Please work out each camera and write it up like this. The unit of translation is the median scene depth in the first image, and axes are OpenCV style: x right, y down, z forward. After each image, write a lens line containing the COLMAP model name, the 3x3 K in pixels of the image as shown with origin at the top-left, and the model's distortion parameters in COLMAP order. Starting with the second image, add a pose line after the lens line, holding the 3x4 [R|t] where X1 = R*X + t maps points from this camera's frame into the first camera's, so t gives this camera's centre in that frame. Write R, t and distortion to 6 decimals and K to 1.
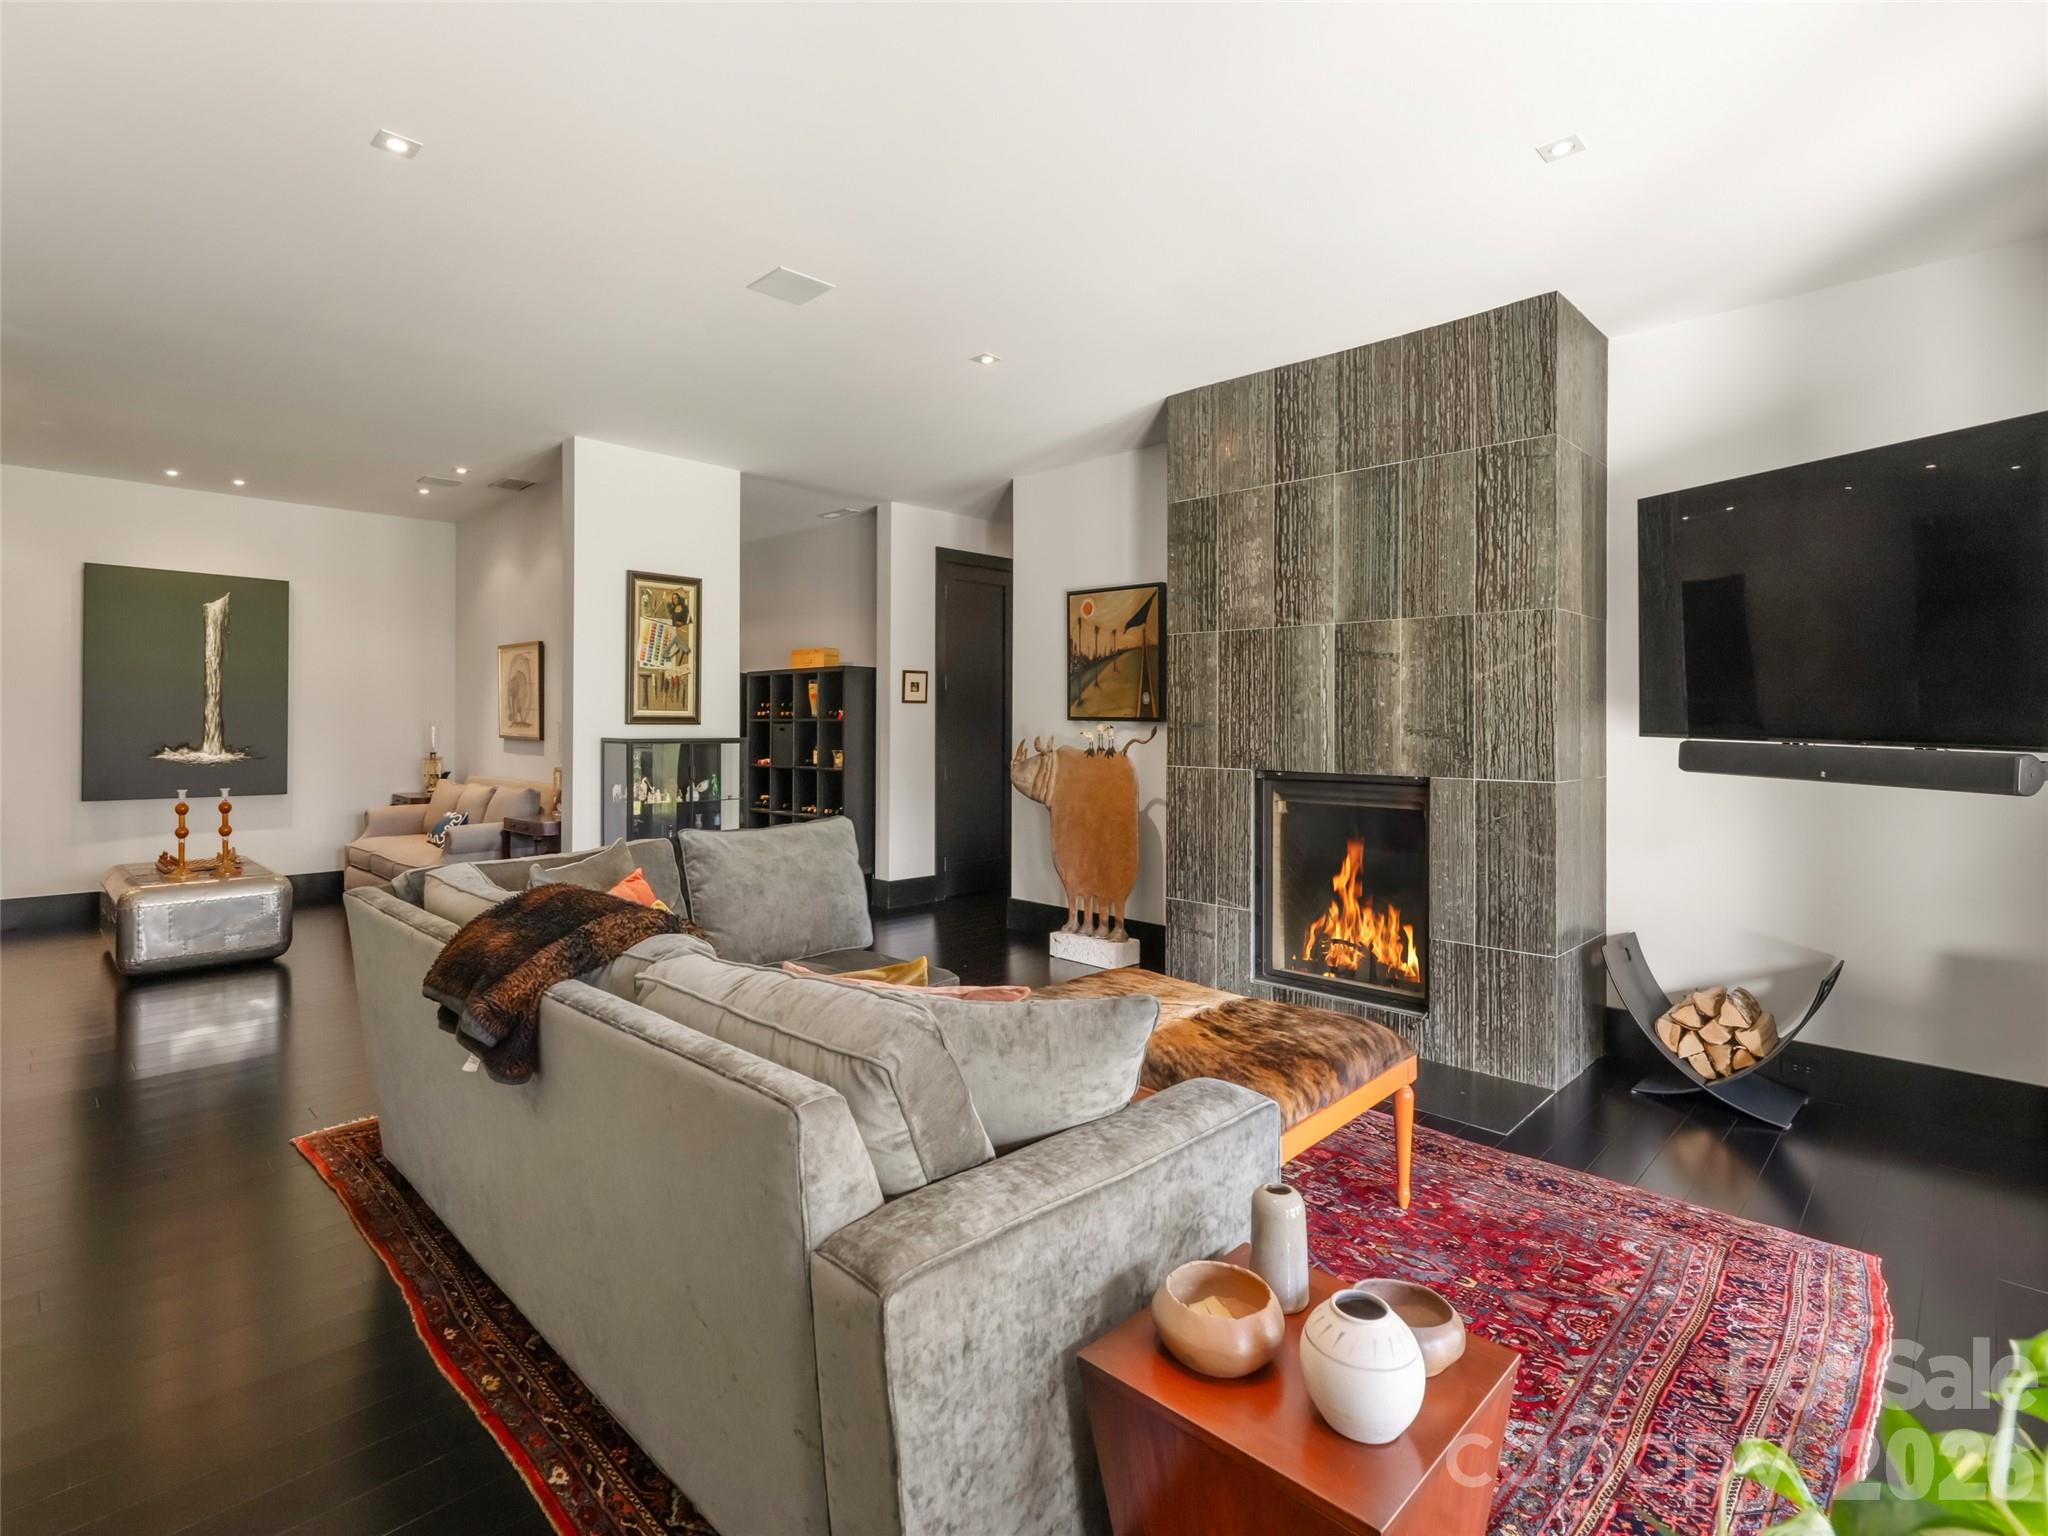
lens RADIAL K [[1009.5, 0, 1024.0], [0, 1009.5, 768.0], [0, 0, 1]] dist [0.000605, 0.000115]
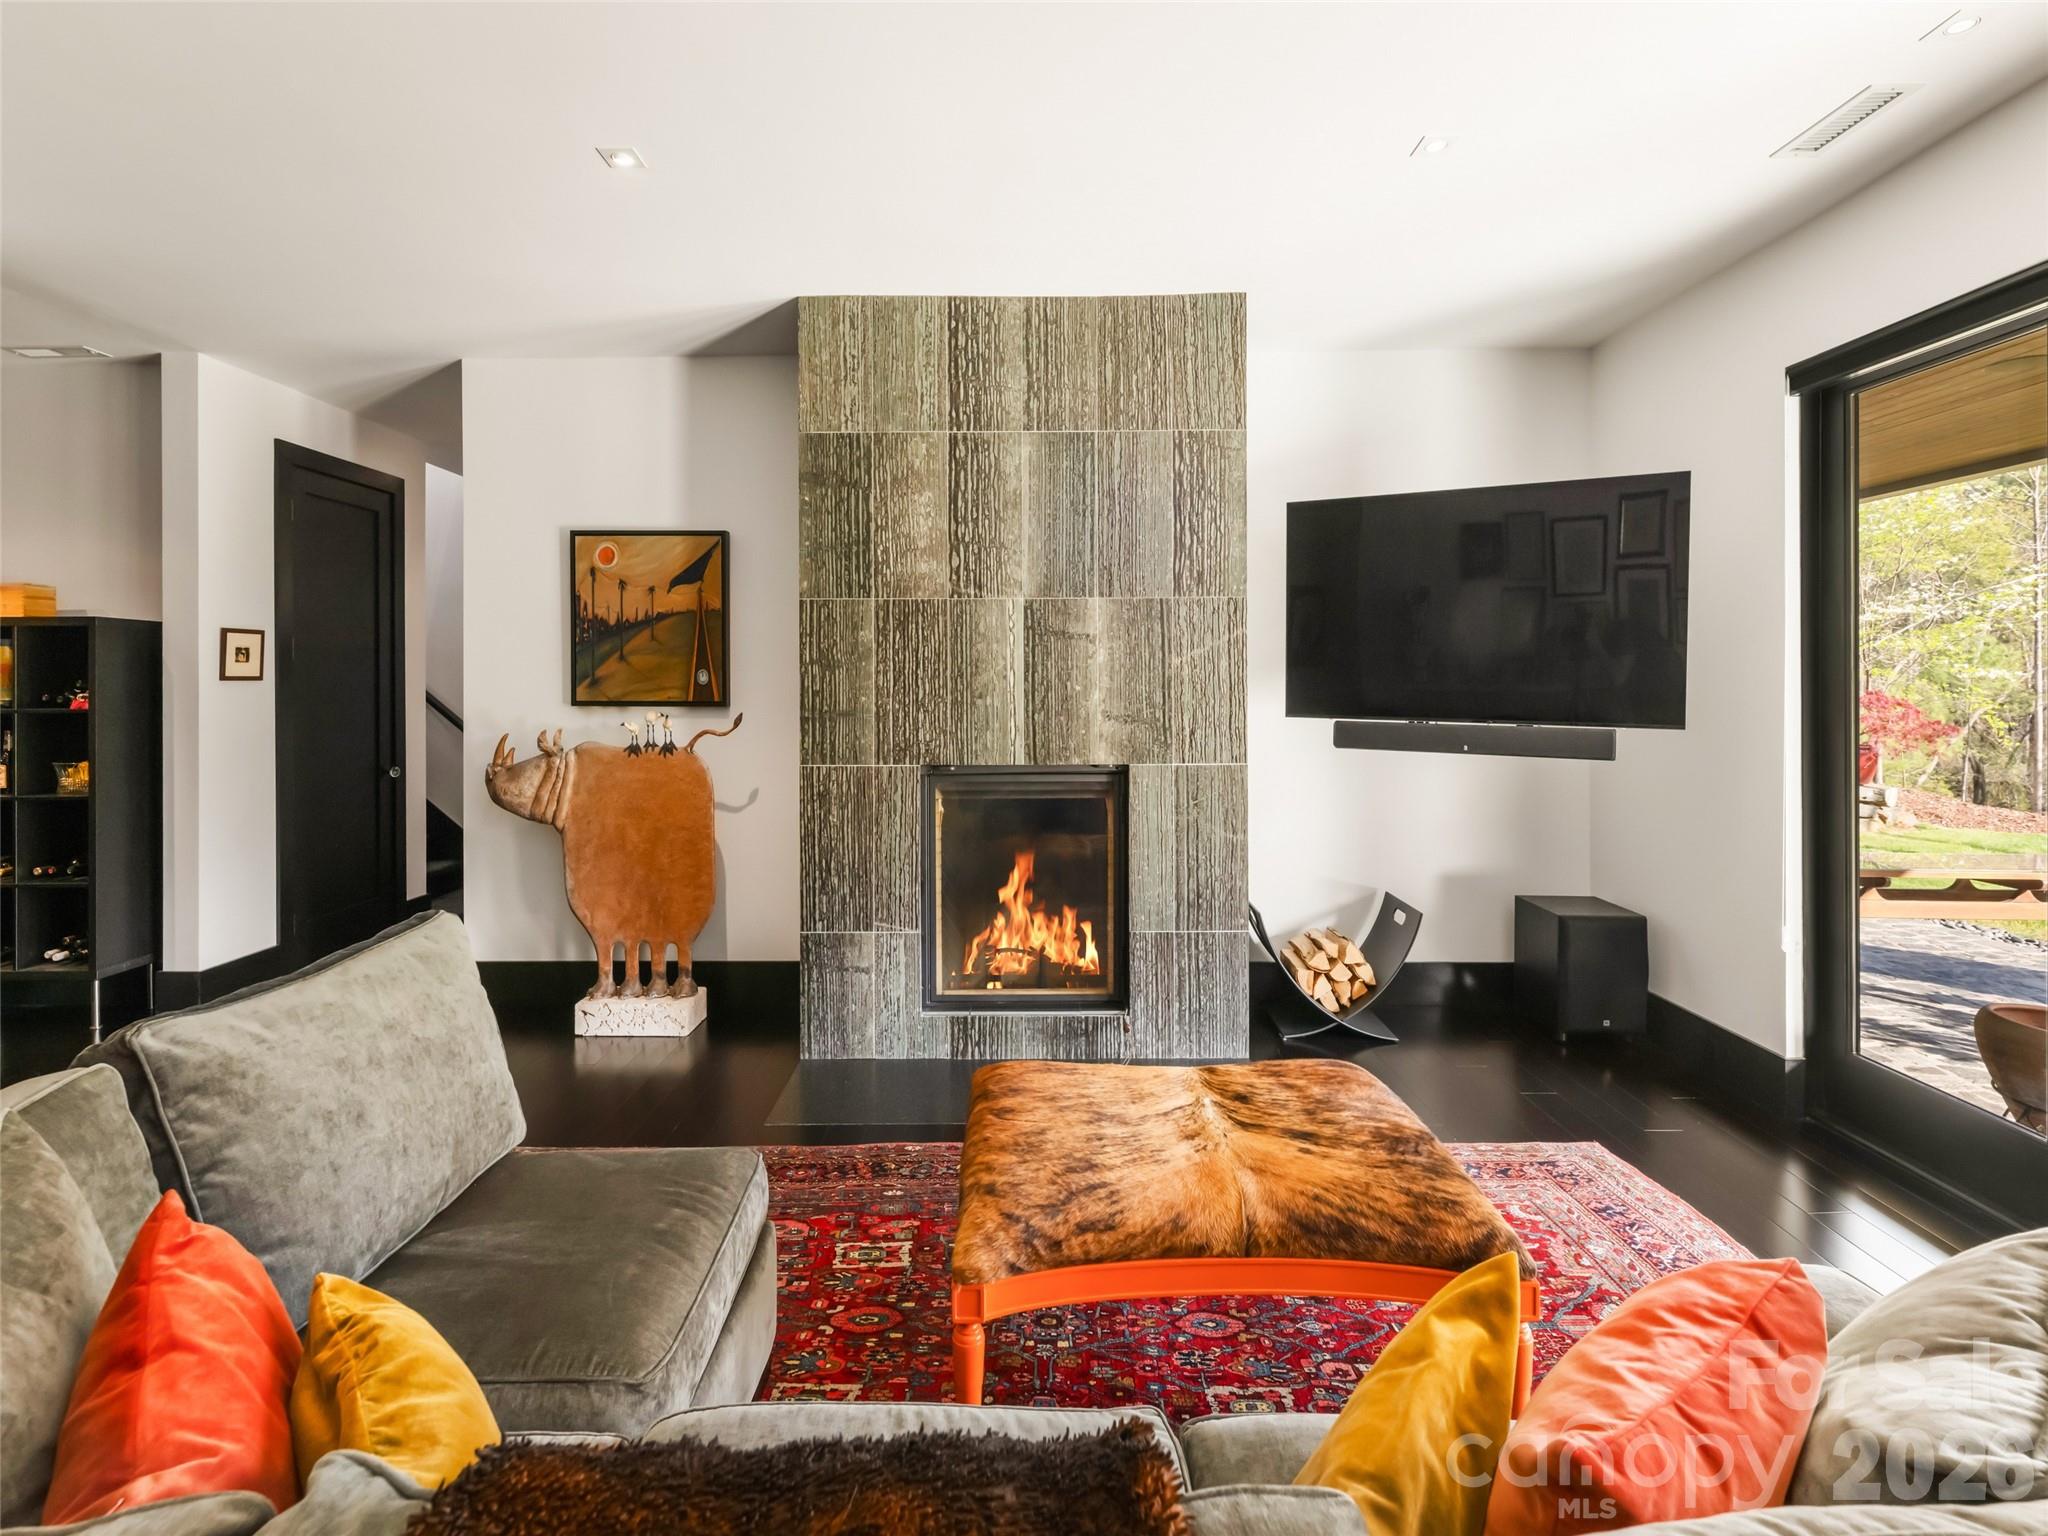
lens RADIAL K [[956.0, 0, 1022.0], [0, 956.0, 711.8], [0, 0, 1]] dist [0.000387, 0.000118]
pose [[0.724086, -0.027942, 0.689143, -0.280343], [0.039392, 0.999223, -0.000874, -0.041682], [-0.688584, 0.027780, 0.724624, 0.387948]]
